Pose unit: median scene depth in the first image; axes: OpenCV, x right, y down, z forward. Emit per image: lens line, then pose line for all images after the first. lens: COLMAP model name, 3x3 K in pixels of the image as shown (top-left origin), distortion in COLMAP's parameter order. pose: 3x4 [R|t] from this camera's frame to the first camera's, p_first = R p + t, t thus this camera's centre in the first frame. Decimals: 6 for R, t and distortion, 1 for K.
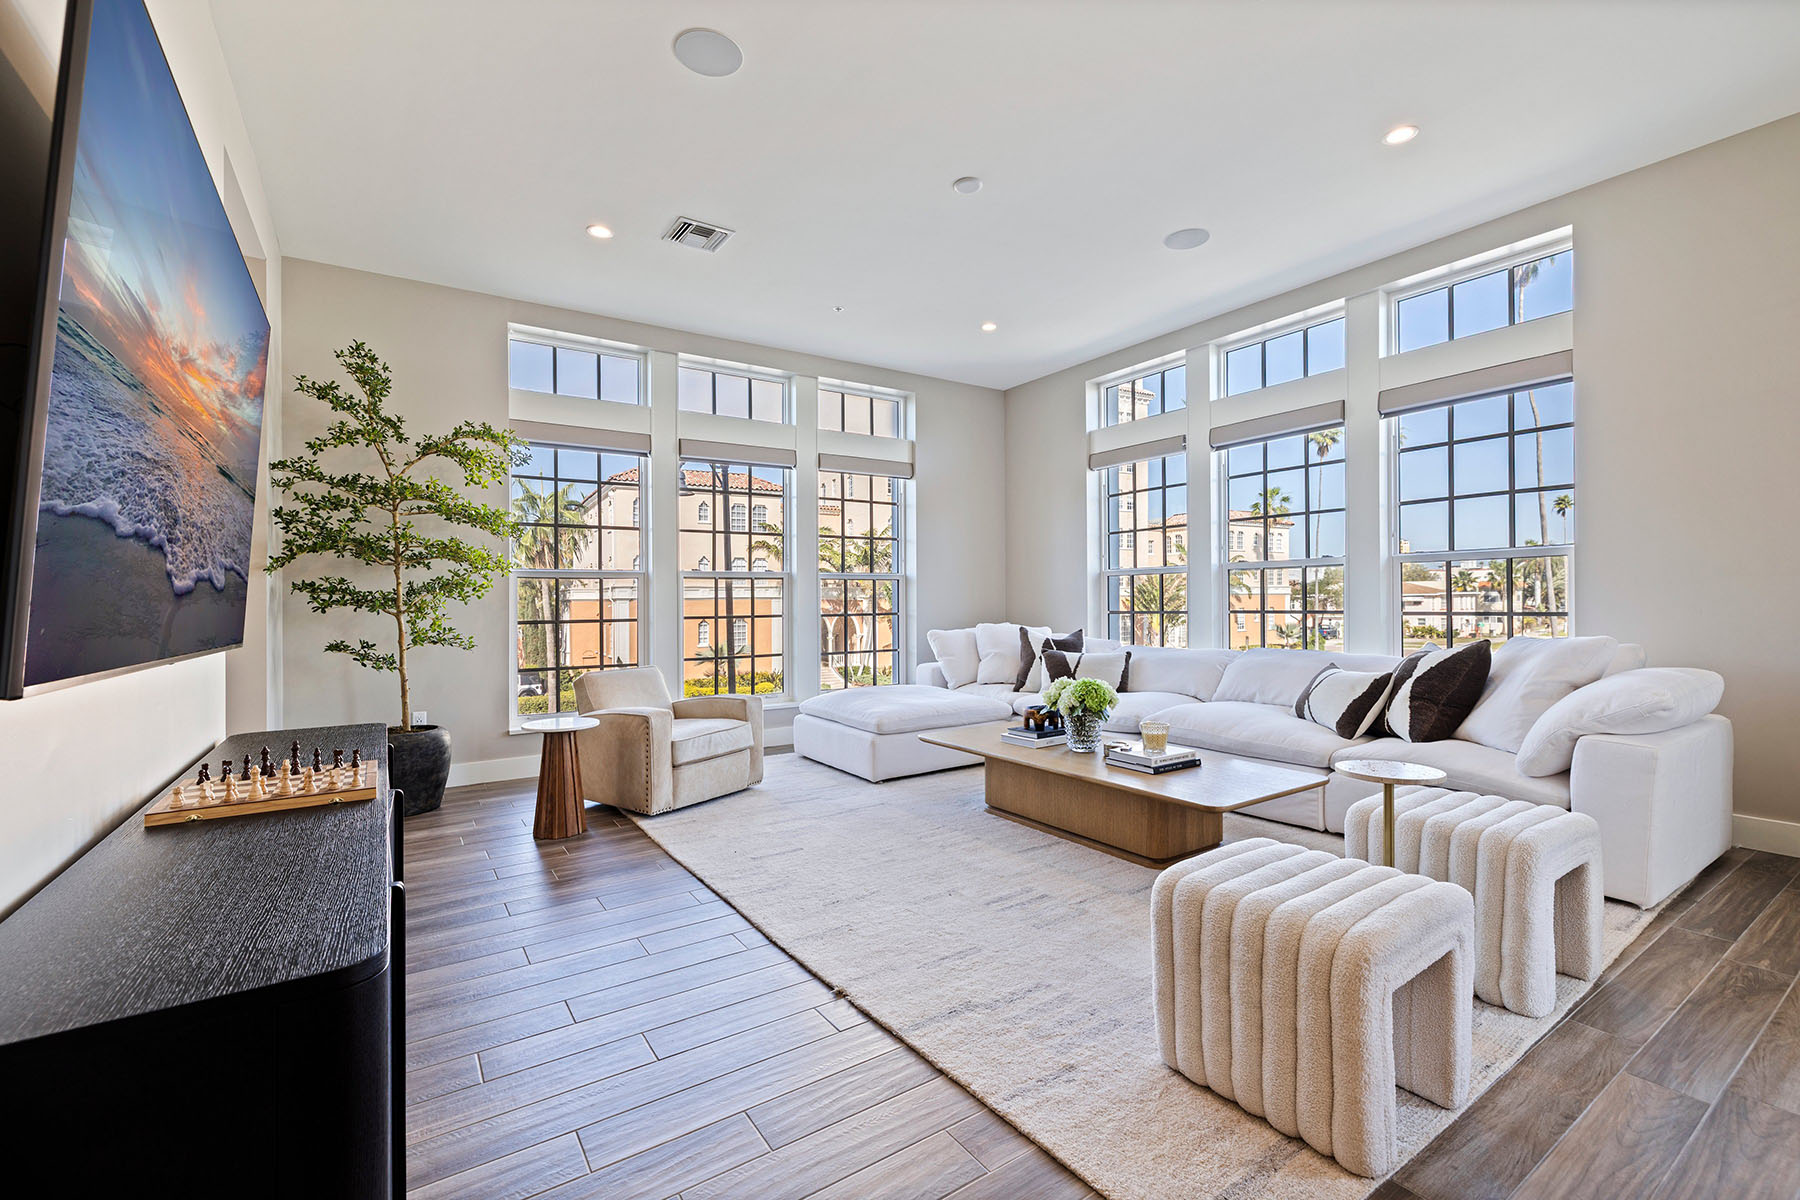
lens RADIAL K [[772.9, 0, 905.3], [0, 772.9, 607.1], [0, 0, 1]] dist [0.004894, -0.000613]
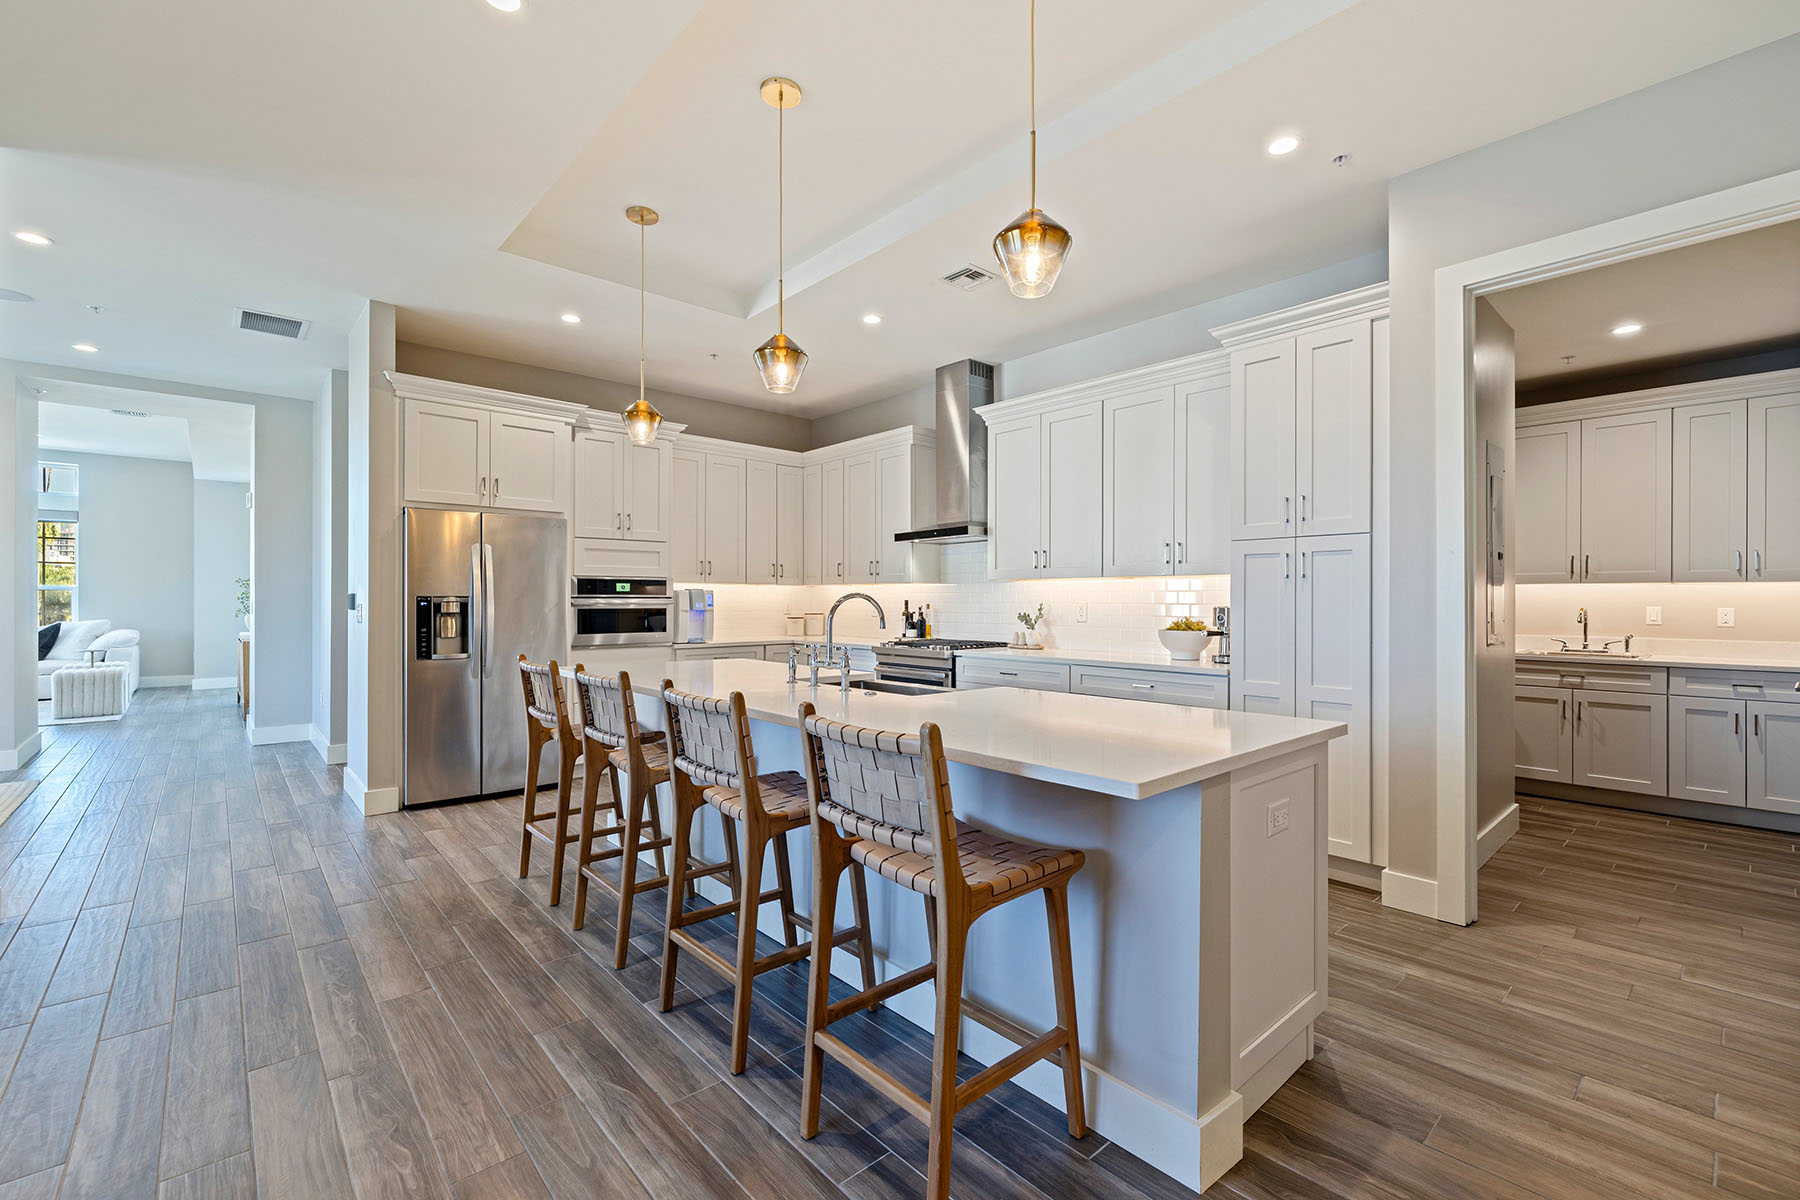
lens RADIAL K [[772.9, 0, 894.1], [0, 772.9, 604.0], [0, 0, 1]] dist [0.004894, -0.000613]
pose [[-0.120697, 0.006707, 0.992667, -2.153854], [0.003722, 0.999973, -0.006304, 0.008119], [-0.992682, 0.002934, -0.120719, -1.466798]]
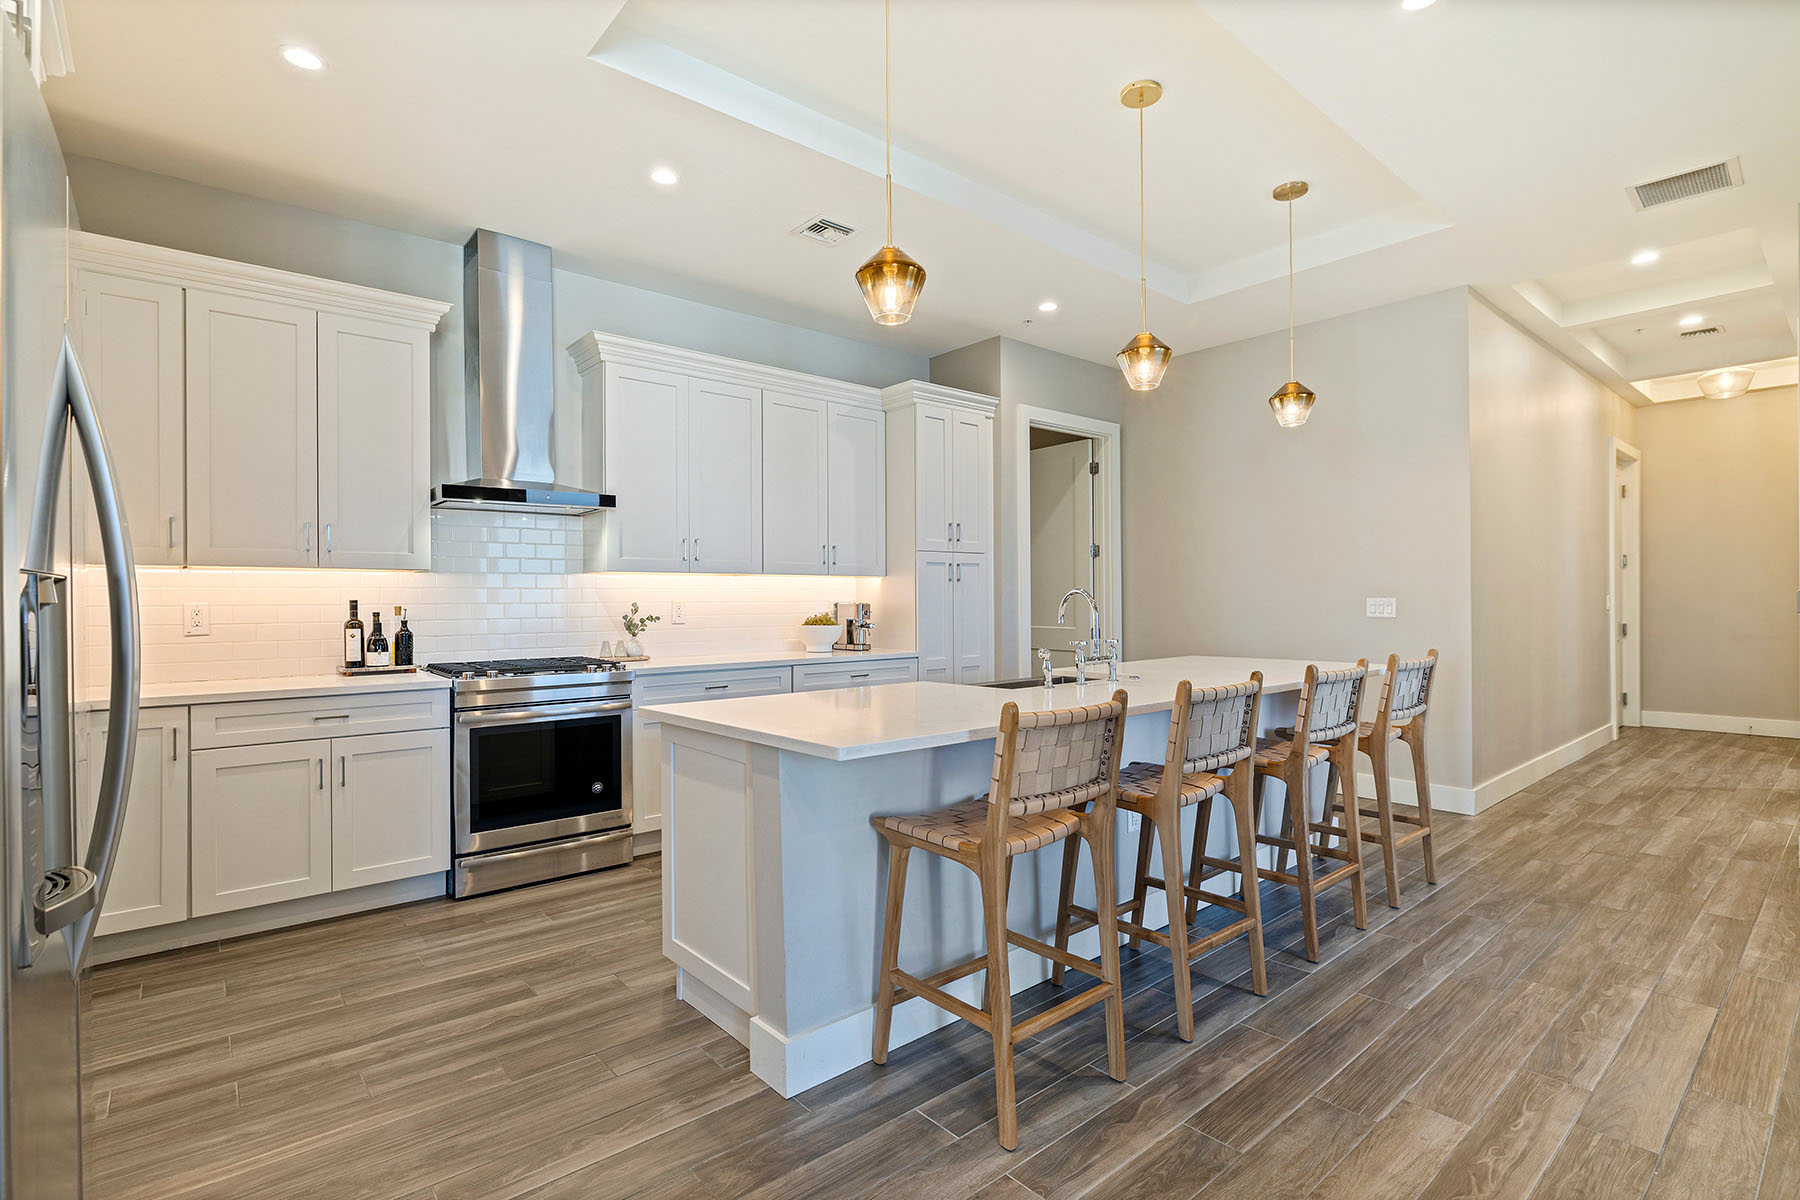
lens RADIAL K [[851.8, 0, 912.6], [0, 851.8, 602.9], [0, 0, 1]] dist [-0.008576, 0.001491]
pose [[-0.993757, 0.018703, -0.109985, -1.089942], [0.017651, 0.999789, 0.010532, -0.005903], [0.110159, 0.008525, -0.993877, -0.653173]]
